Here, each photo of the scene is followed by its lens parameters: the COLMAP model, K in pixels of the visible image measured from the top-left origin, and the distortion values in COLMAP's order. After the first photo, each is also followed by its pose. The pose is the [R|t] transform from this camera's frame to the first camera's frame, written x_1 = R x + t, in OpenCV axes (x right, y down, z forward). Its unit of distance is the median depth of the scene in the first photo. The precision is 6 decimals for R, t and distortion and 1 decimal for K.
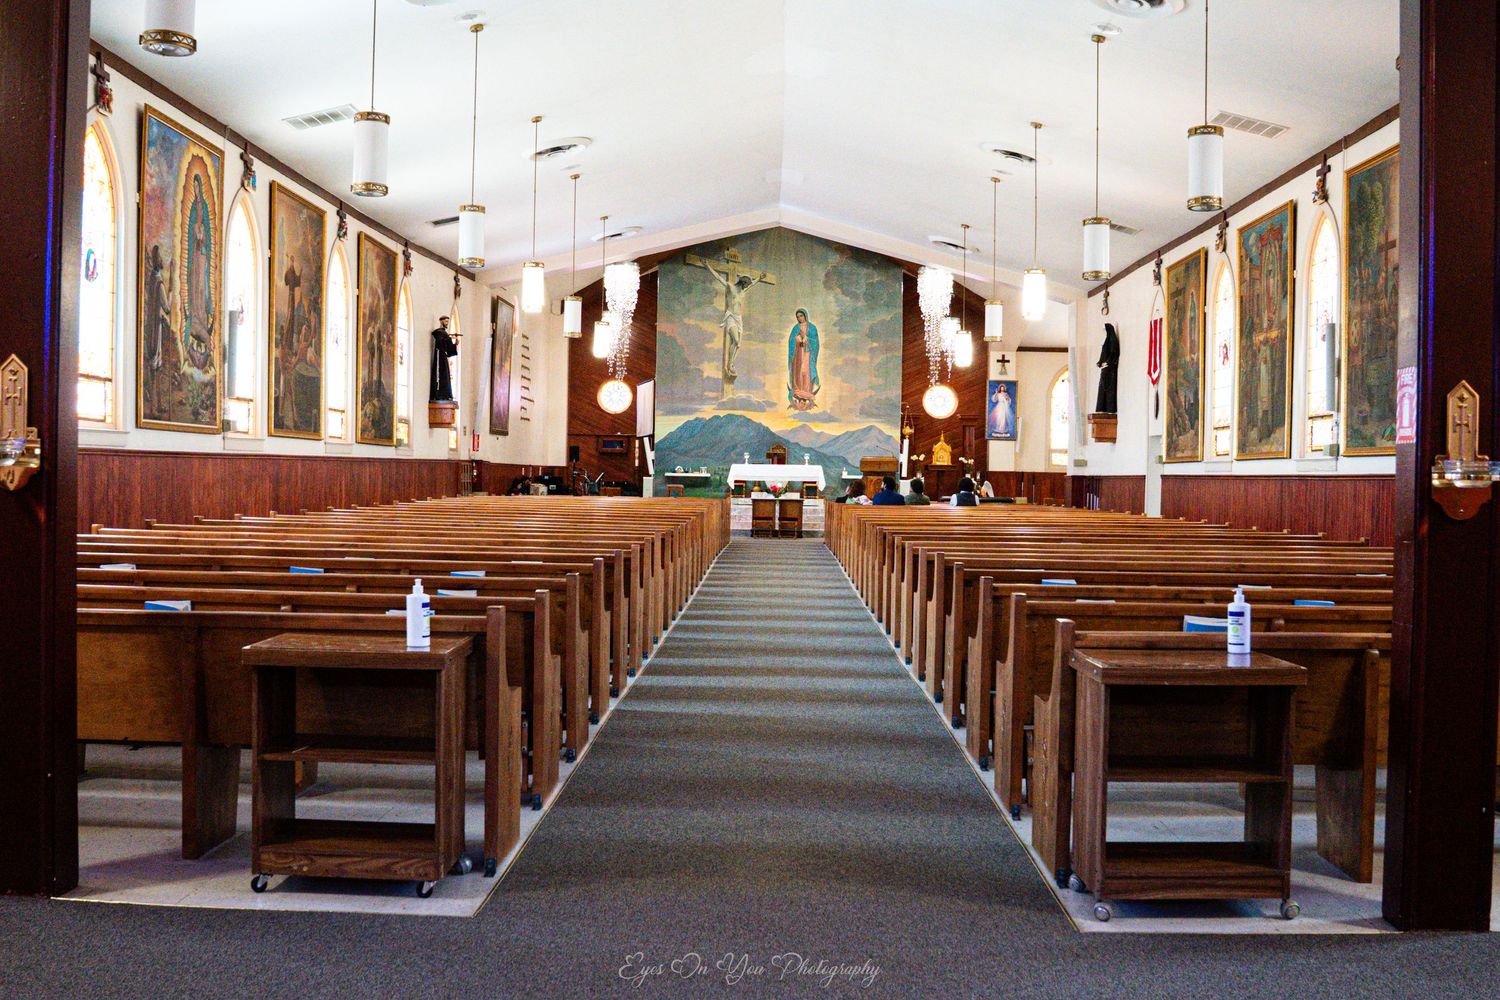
lens RADIAL K [[1569.7, 0, 753.7], [0, 1569.7, 500.1], [0, 0, 1]] dist [-0.023691, 0.000000]
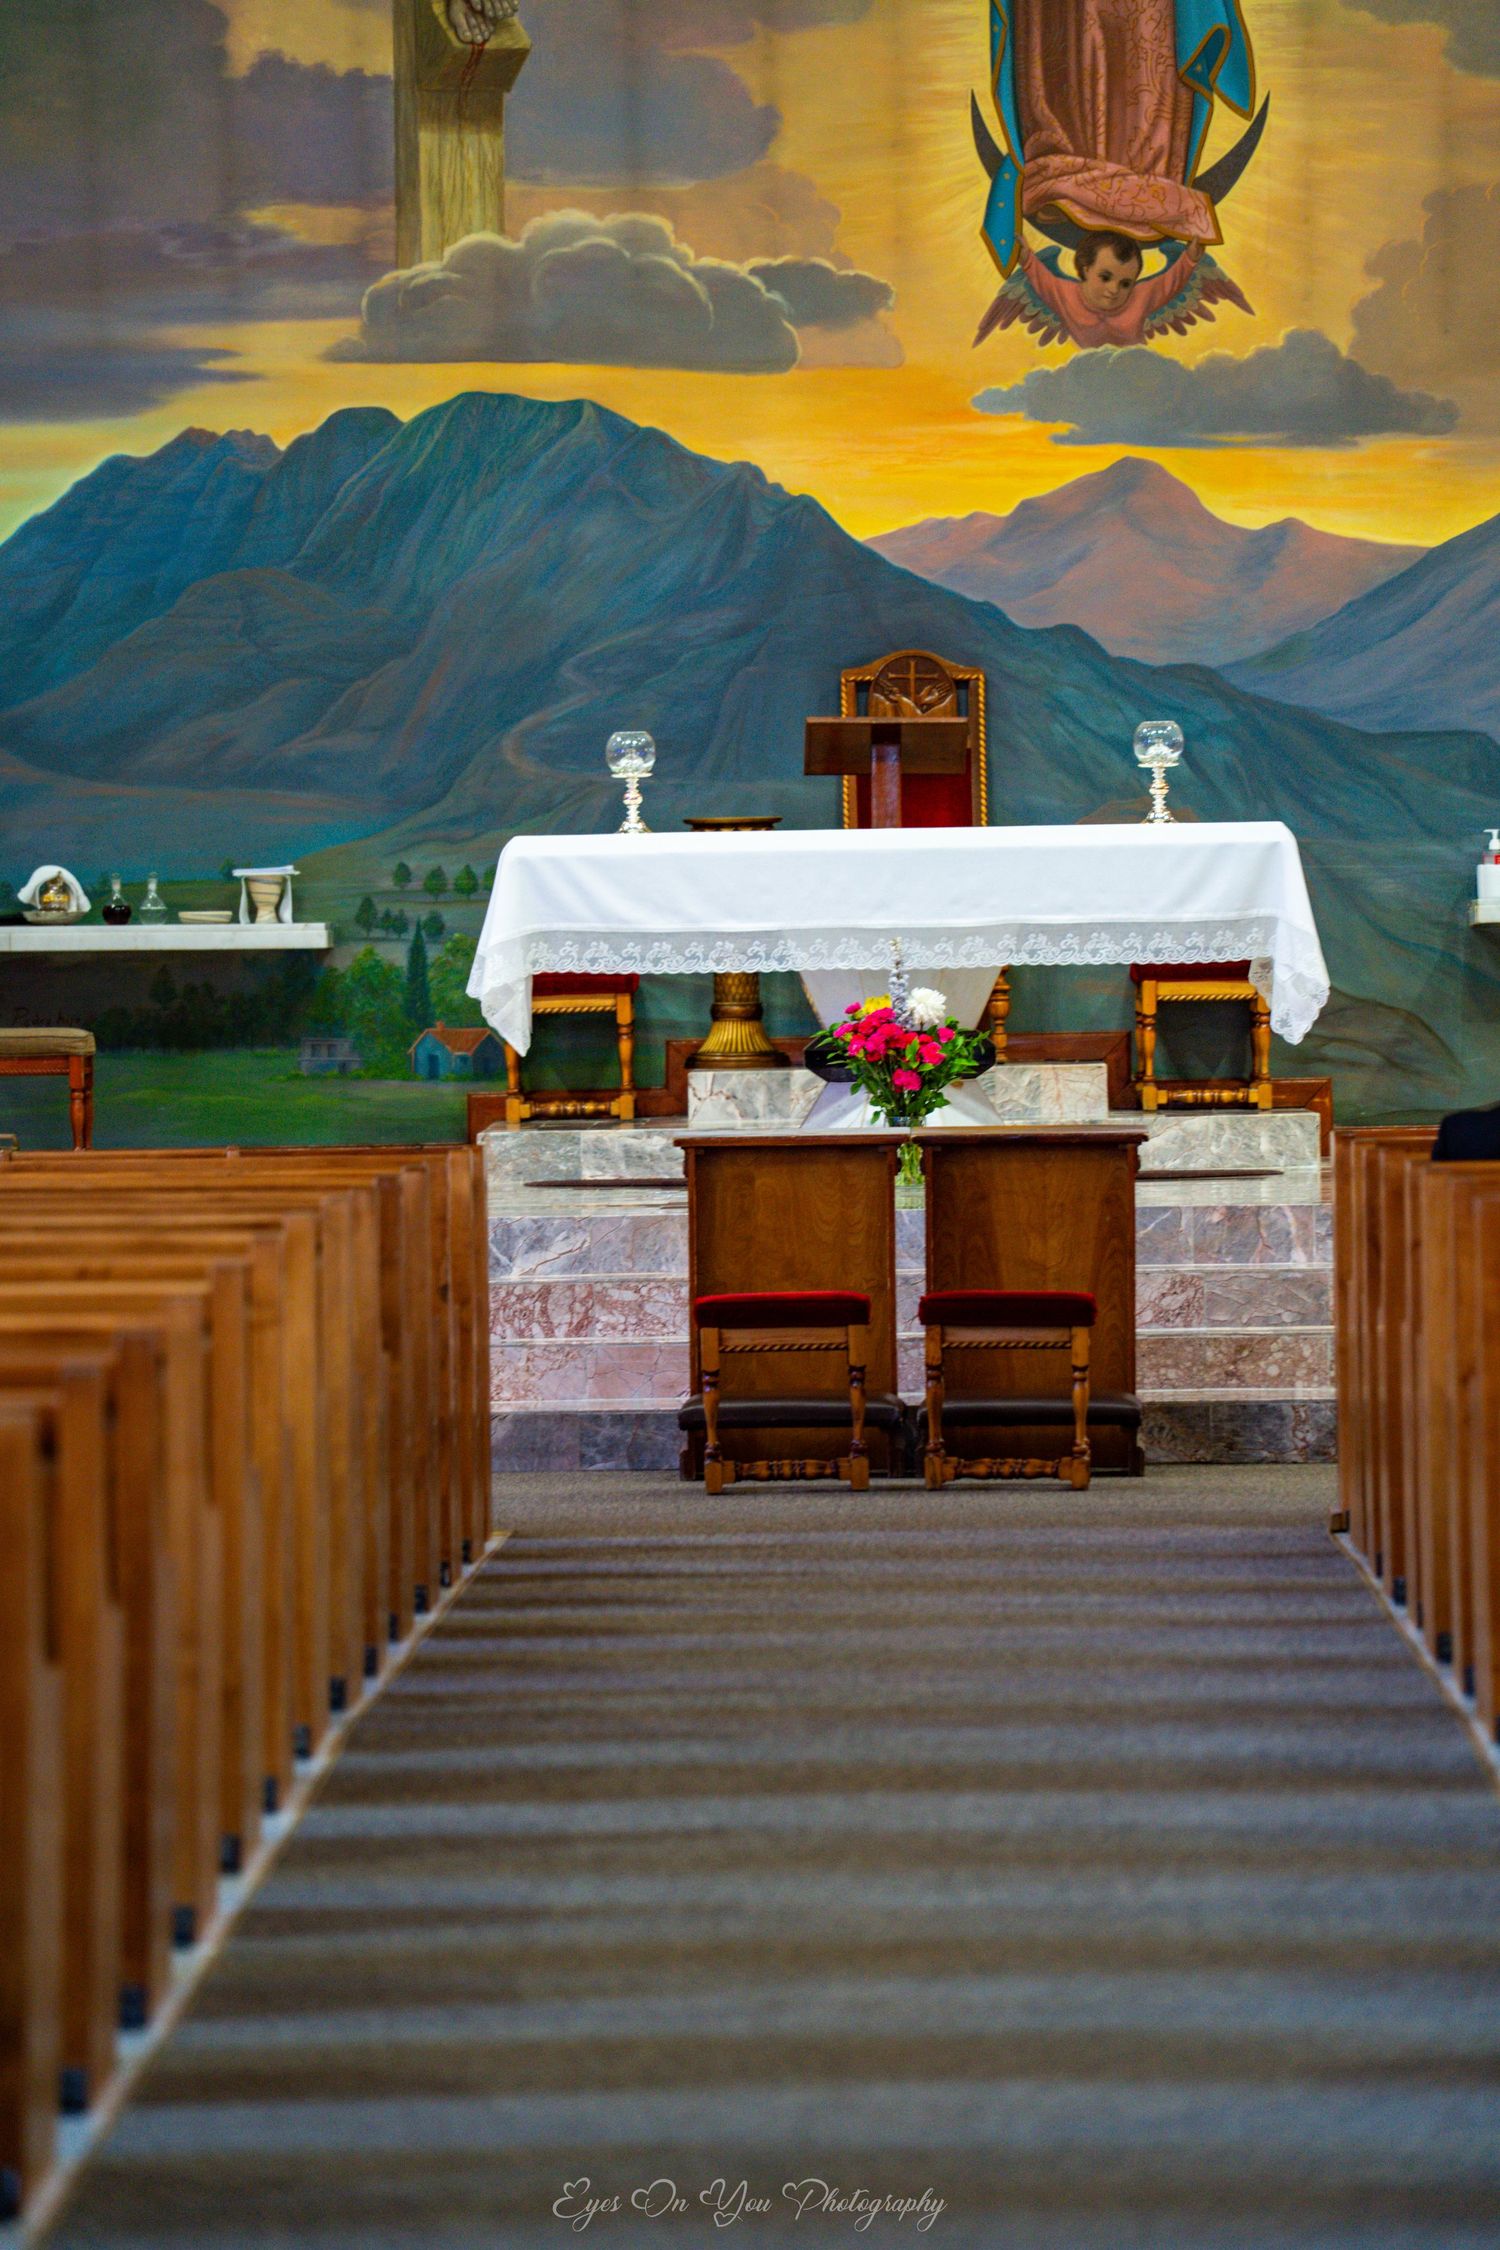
lens RADIAL K [[12360.5, 0, 749.7], [0, 12360.5, 1121.9], [0, 0, 1]] dist [2.842269, 0.000000]
pose [[0.999438, -0.033506, -0.000807, 0.003617], [0.033508, 0.999437, 0.001917, -0.002892], [0.000742, -0.001943, 0.999998, 0.087299]]
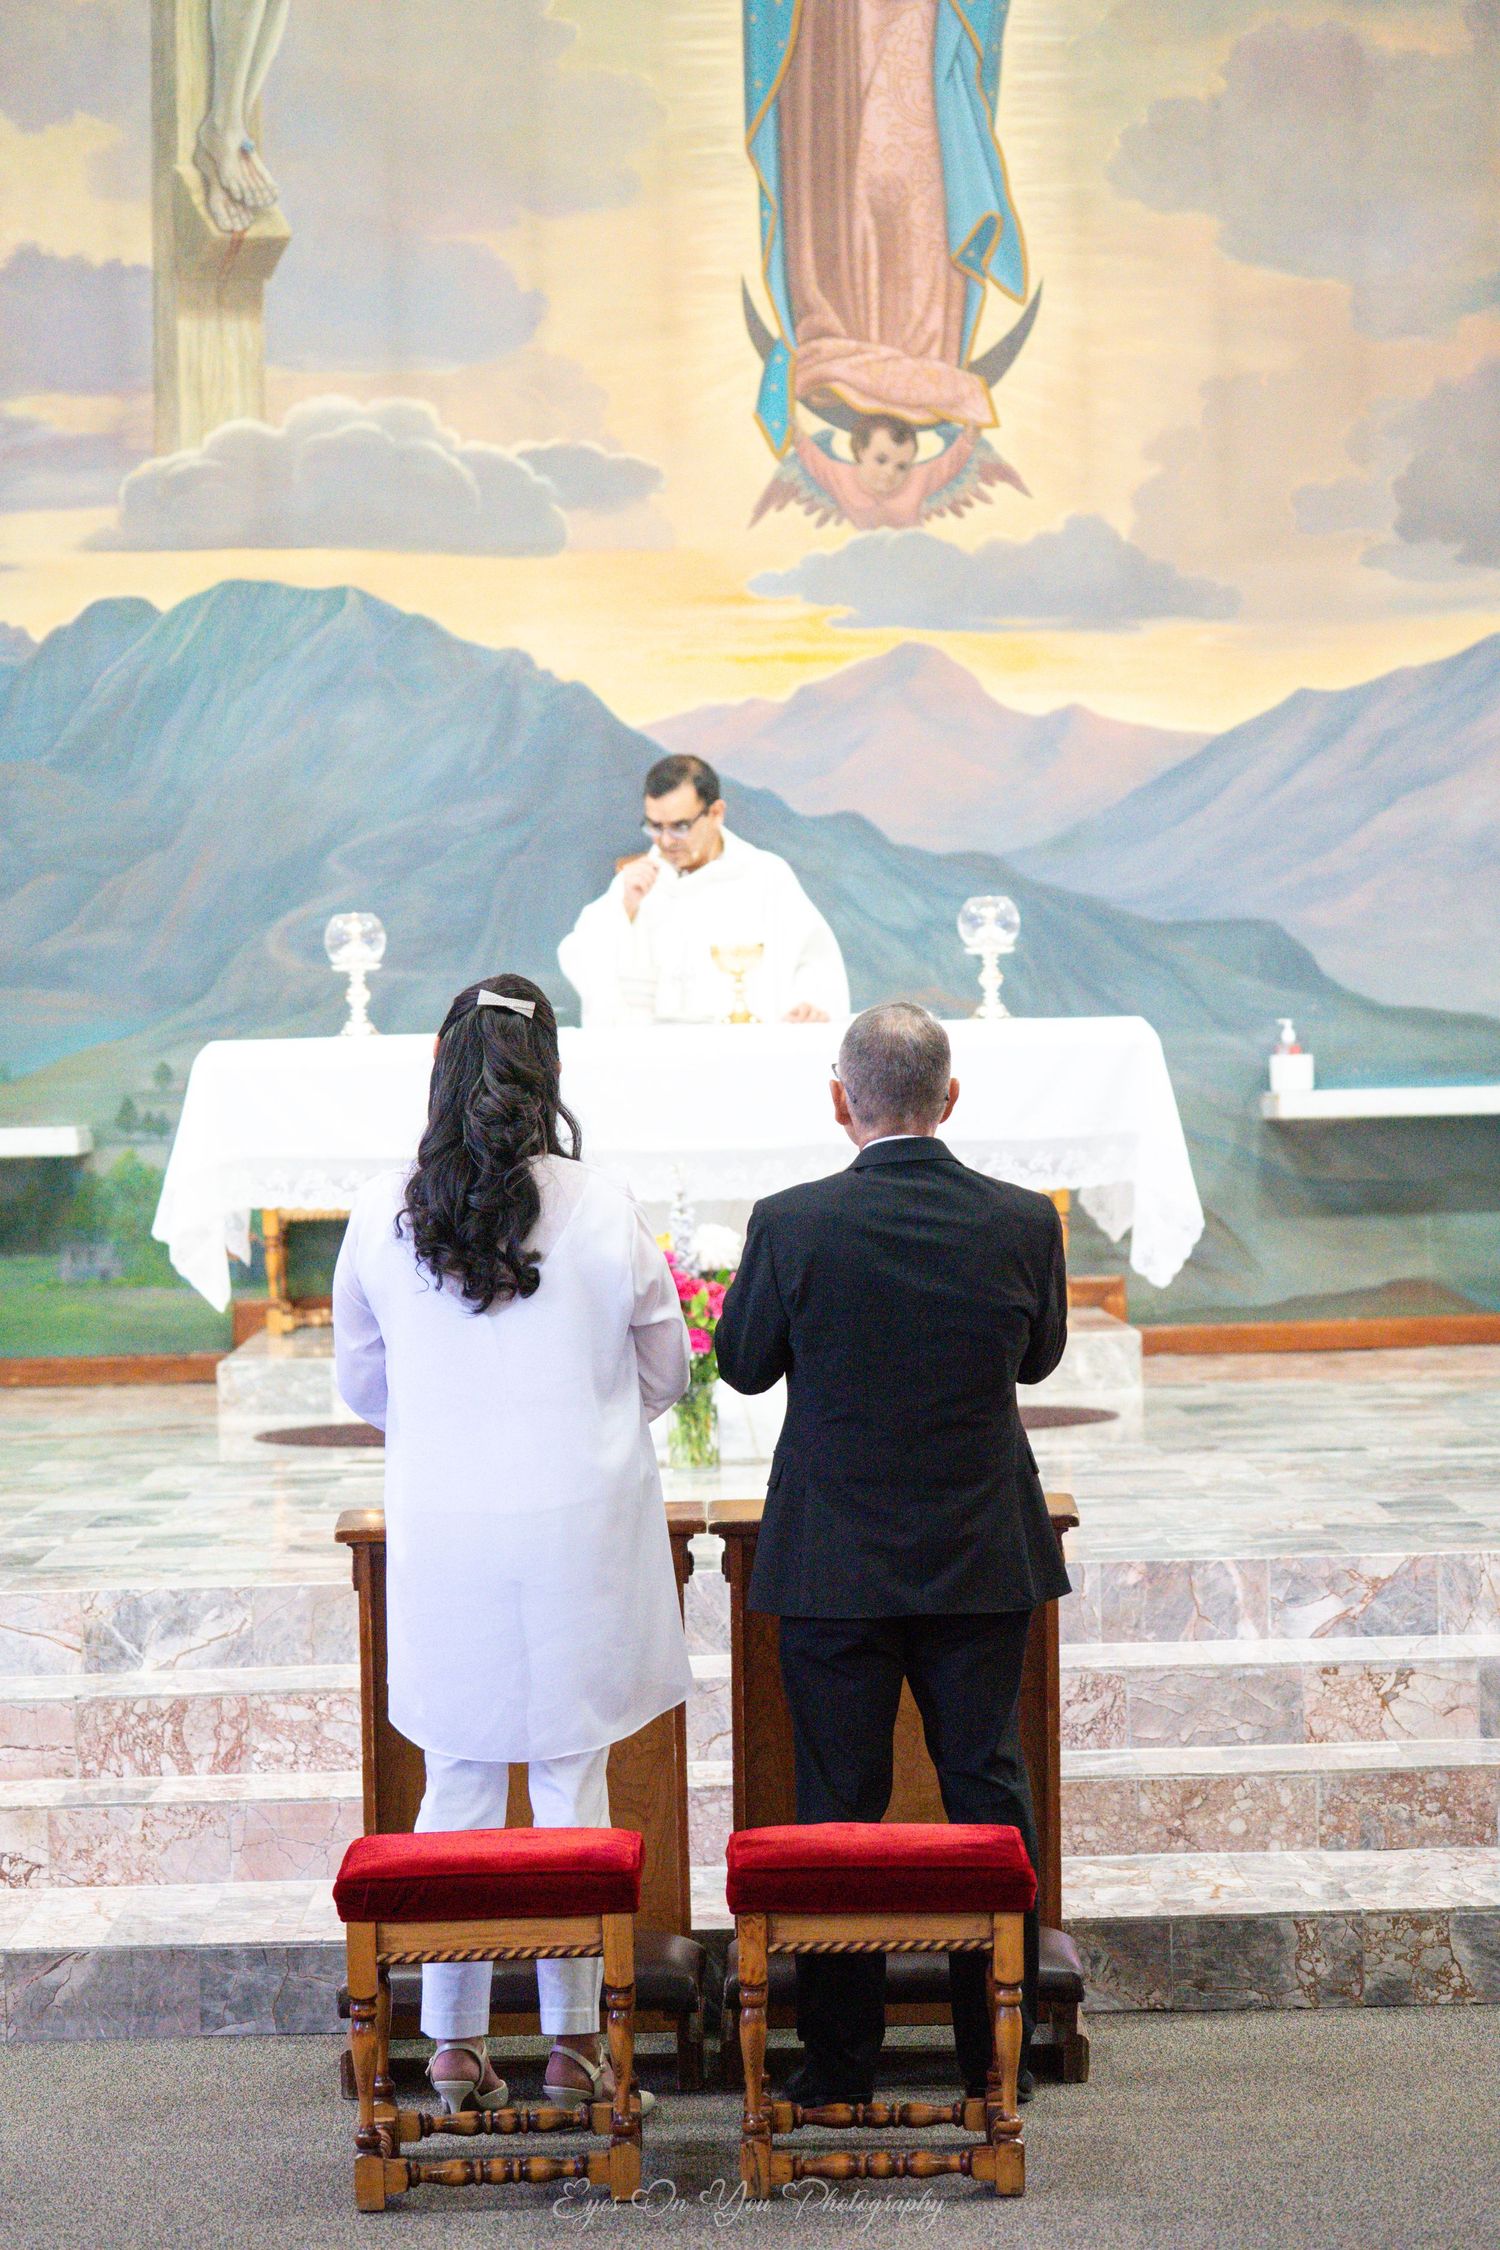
lens RADIAL K [[5438.7, 0, 746.5], [0, 5438.7, 1136.6], [0, 0, 1]] dist [0.033295, 0.000000]
pose [[0.998749, -0.043358, 0.024909, 0.009506], [0.043267, 0.999055, 0.004159, -0.015667], [-0.025066, -0.003076, 0.999681, 0.614594]]
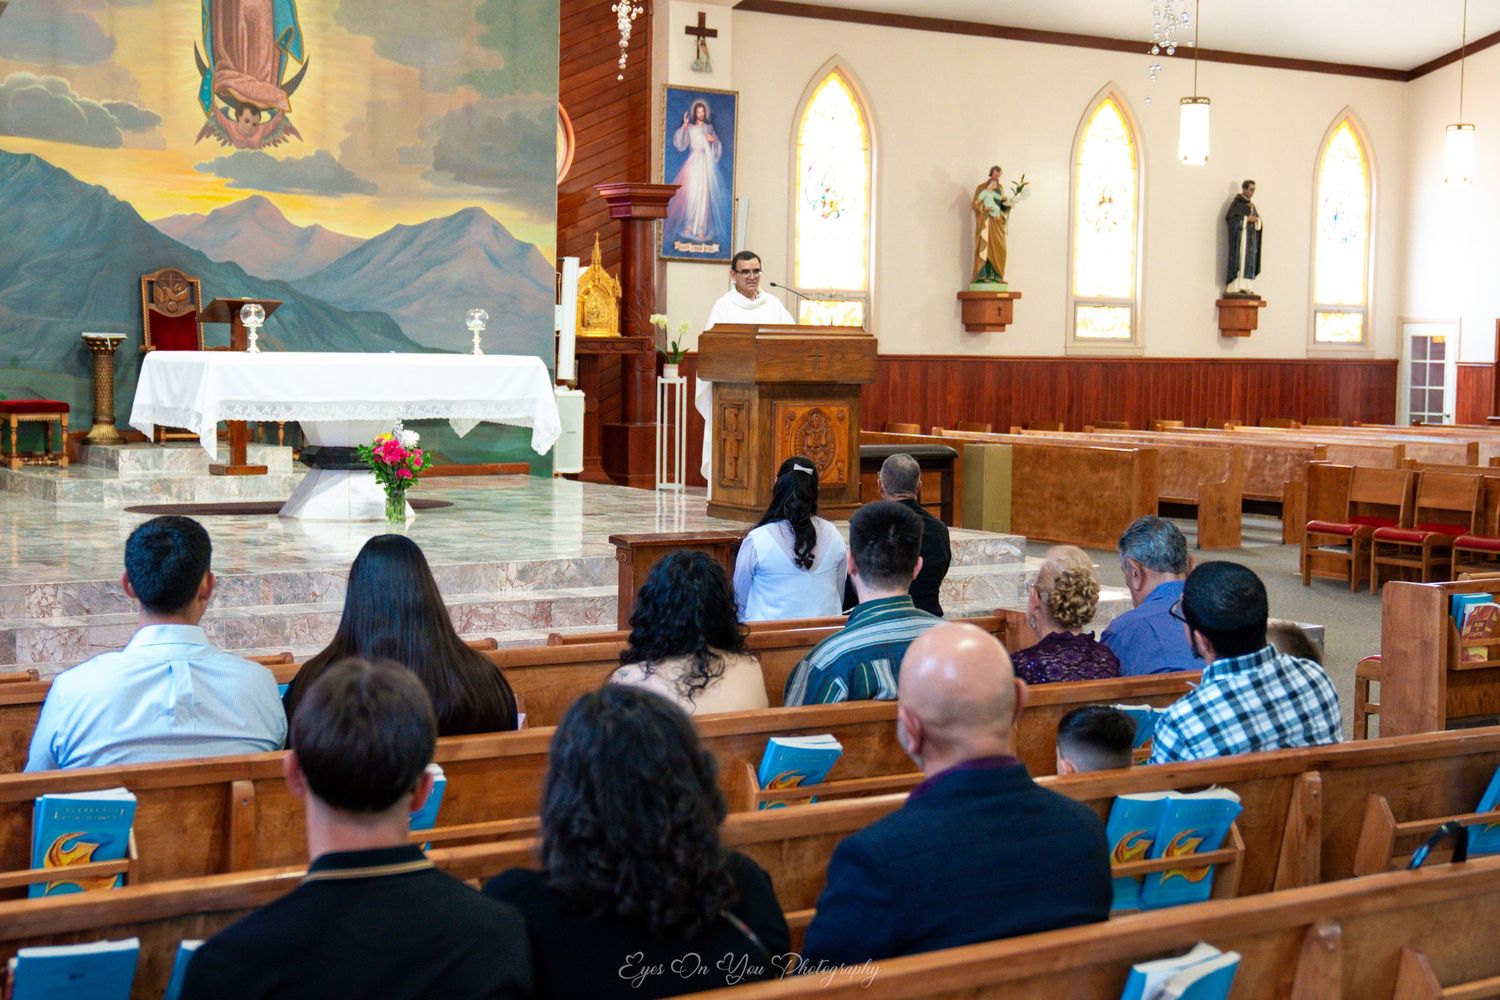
lens RADIAL K [[2297.5, 0, 748.2], [0, 2297.5, 496.6], [0, 0, 1]] dist [0.036316, 0.000000]
pose [[0.825427, -0.043316, 0.562844, -0.129553], [0.006648, 0.997729, 0.067034, -0.021953], [-0.564469, -0.051589, 0.823840, 0.609984]]
